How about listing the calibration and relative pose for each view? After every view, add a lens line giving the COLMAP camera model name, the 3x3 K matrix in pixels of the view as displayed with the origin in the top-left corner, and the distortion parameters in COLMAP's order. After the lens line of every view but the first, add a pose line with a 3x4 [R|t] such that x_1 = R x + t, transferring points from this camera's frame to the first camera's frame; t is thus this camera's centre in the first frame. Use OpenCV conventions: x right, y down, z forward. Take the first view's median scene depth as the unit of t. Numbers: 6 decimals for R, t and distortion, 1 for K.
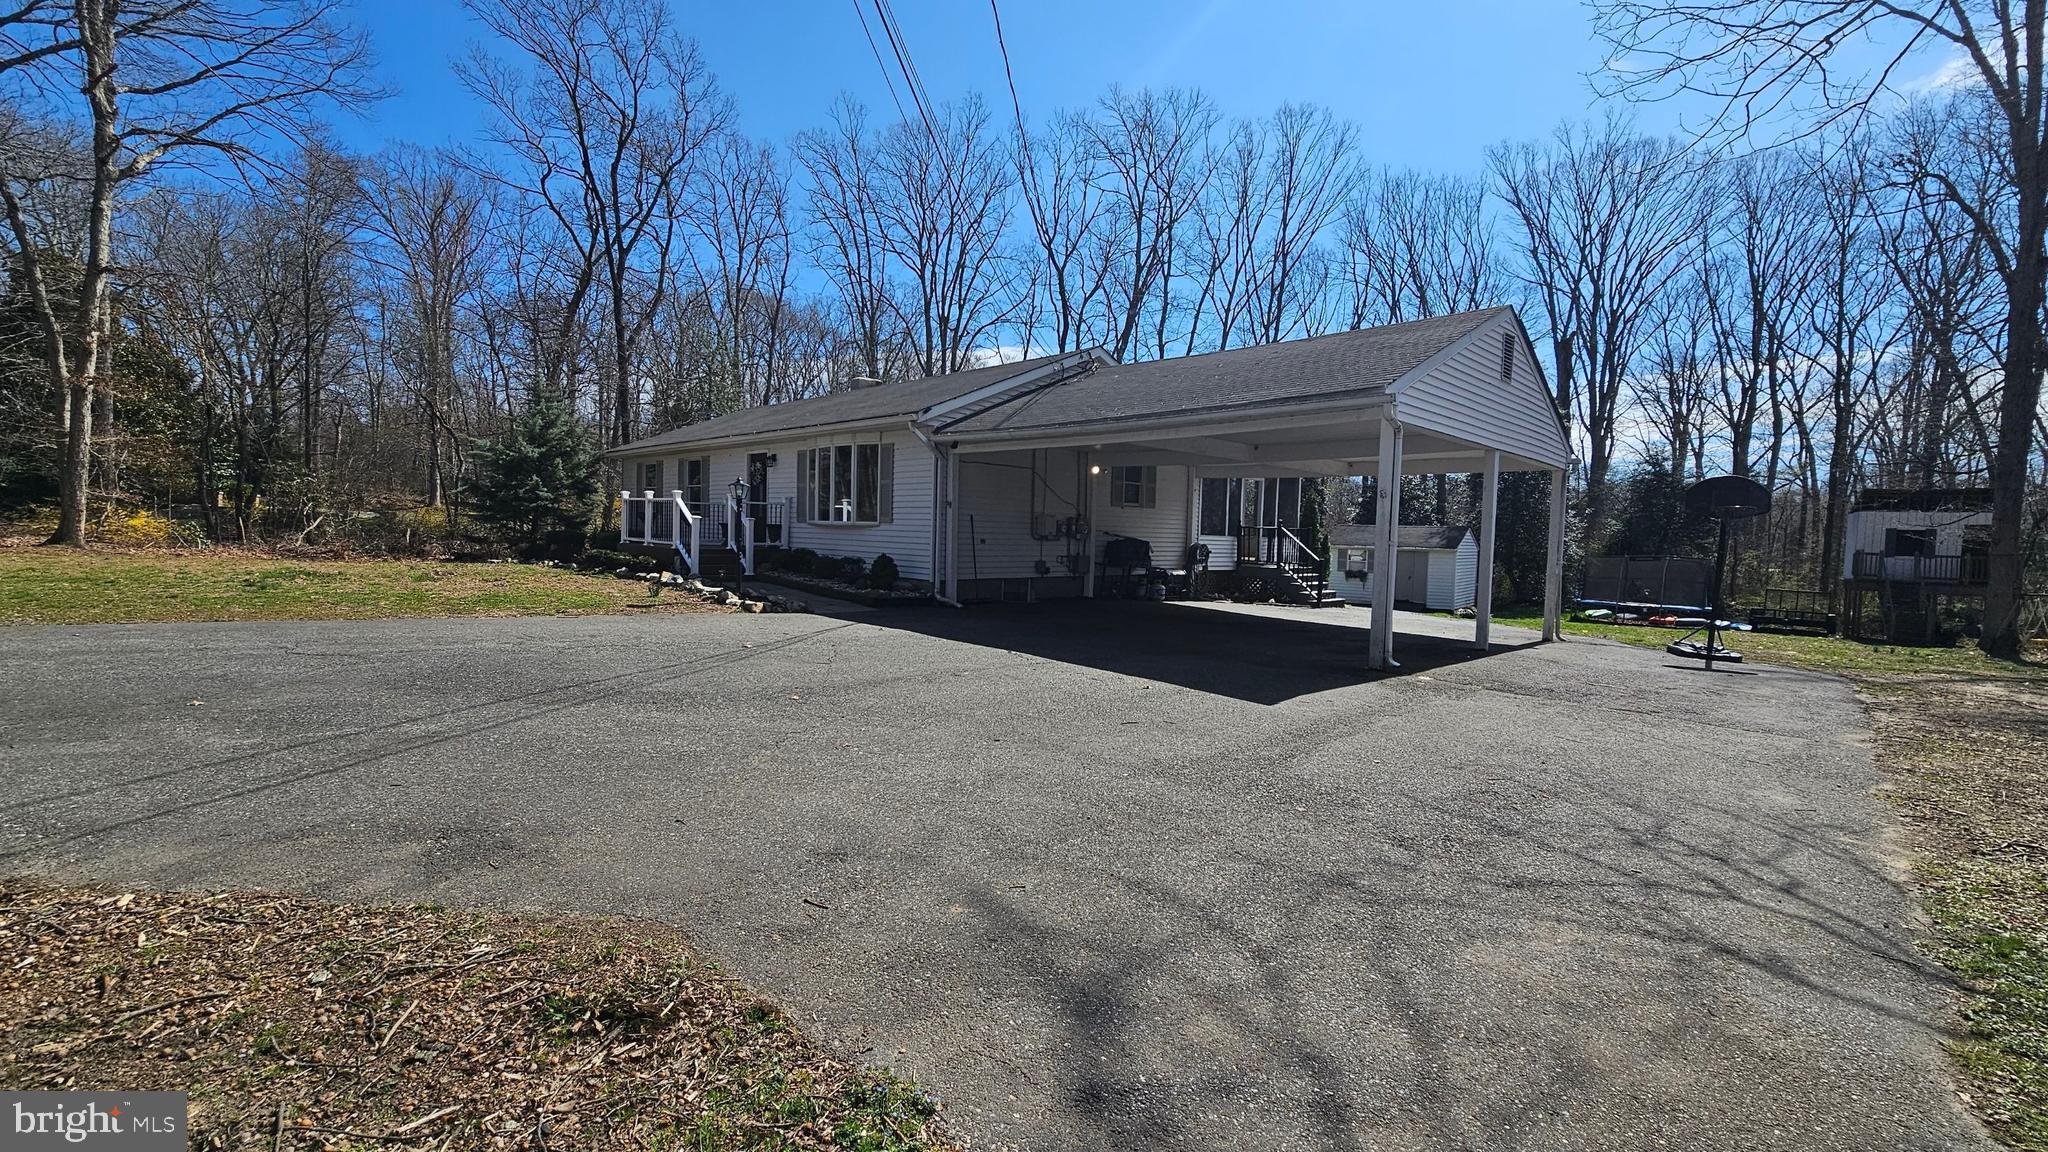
lens RADIAL K [[836.8, 0, 1024.9], [0, 836.8, 574.8], [0, 0, 1]] dist [0.001570, 0.002445]
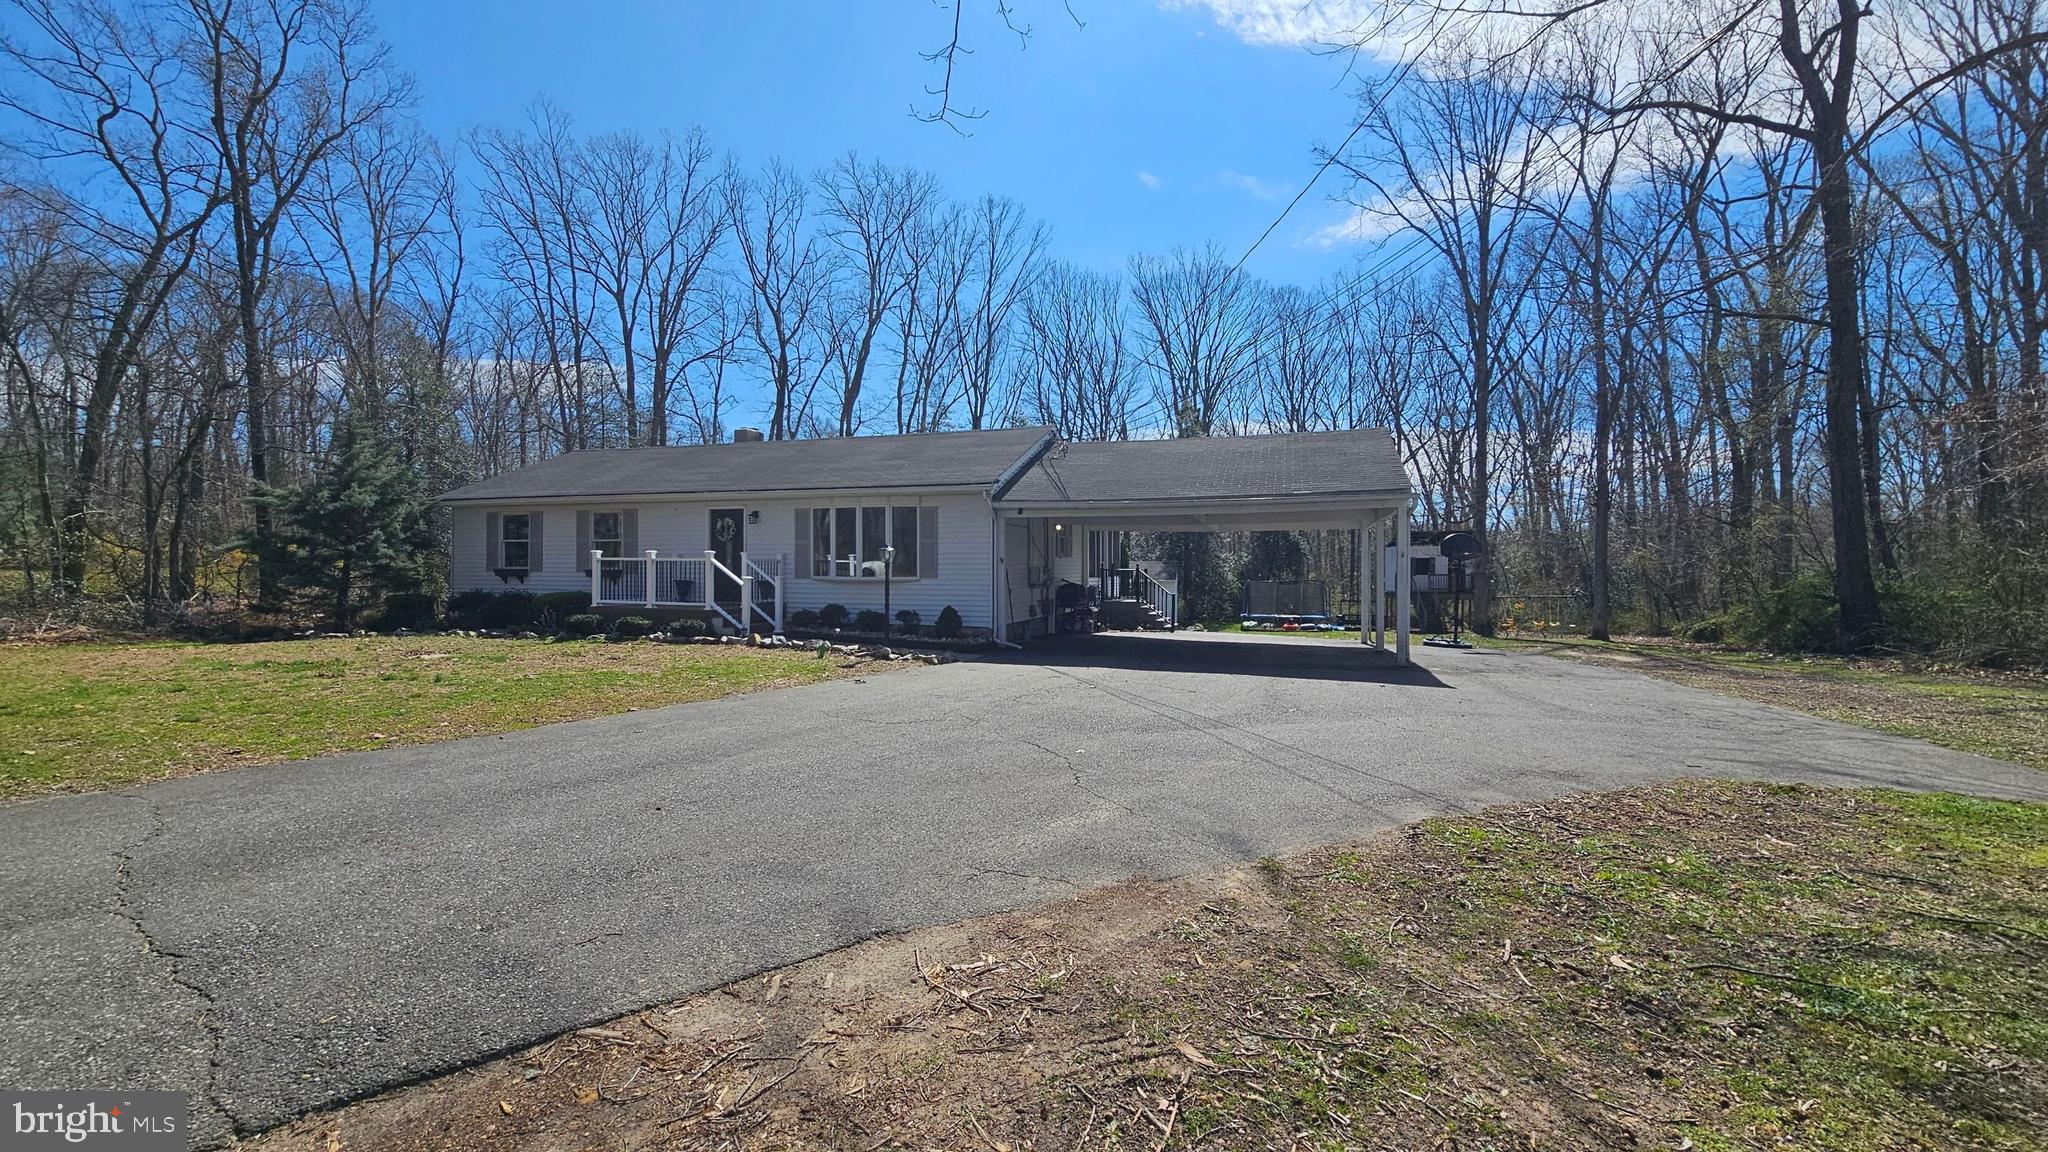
lens RADIAL K [[836.8, 0, 1015.5], [0, 836.8, 571.7], [0, 0, 1]] dist [0.001570, 0.002445]
pose [[0.890939, -0.026670, 0.453339, -0.512212], [0.044841, 0.998562, -0.029381, -0.028905], [-0.451904, 0.046505, 0.890854, -0.042305]]
